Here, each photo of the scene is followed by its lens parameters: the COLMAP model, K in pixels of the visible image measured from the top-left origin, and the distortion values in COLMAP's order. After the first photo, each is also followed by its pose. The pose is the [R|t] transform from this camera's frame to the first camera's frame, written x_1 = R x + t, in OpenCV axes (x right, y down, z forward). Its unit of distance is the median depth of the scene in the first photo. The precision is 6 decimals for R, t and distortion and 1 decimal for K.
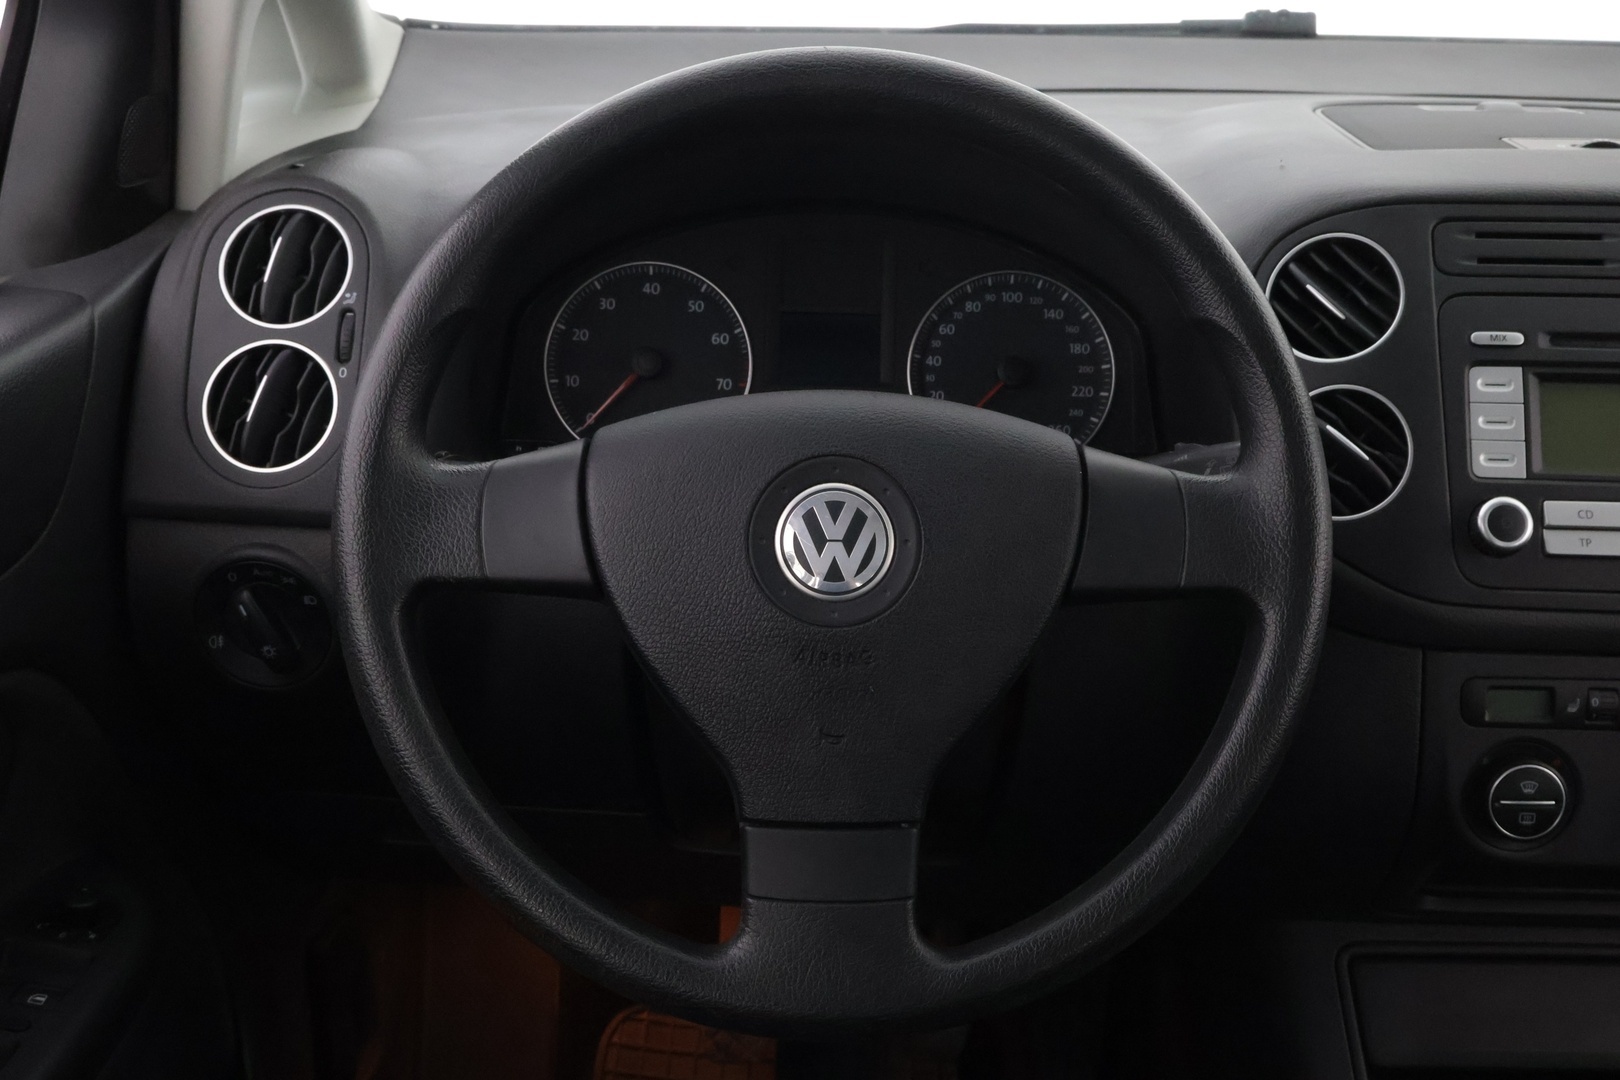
lens RADIAL K [[1844.8, 0, 816.8], [0, 1844.8, 539.5], [0, 0, 1]] dist [0.015846, 0.000000]
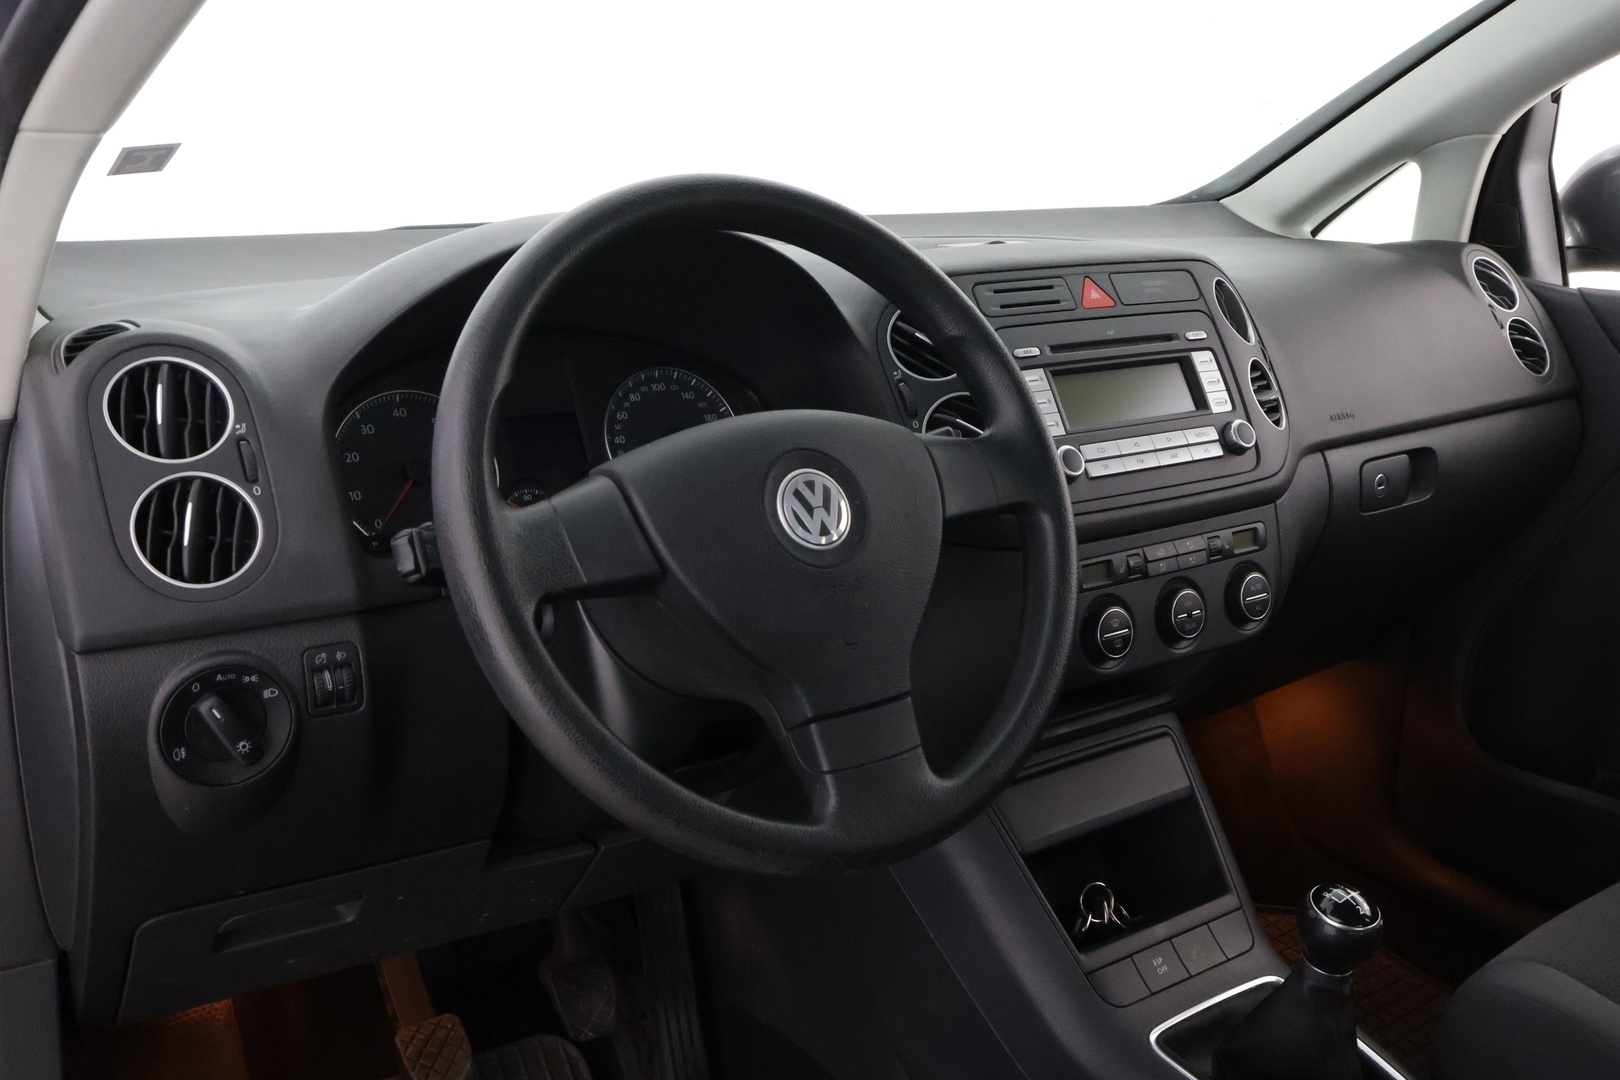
lens RADIAL K [[1546.7, 0, 822.4], [0, 1546.7, 540.9], [0, 0, 1]] dist [0.000718, 0.000000]
pose [[0.808636, -0.167118, 0.564074, -0.514226], [0.230655, 0.972100, -0.042656, 0.060015], [-0.541208, 0.164600, 0.824622, 0.032901]]
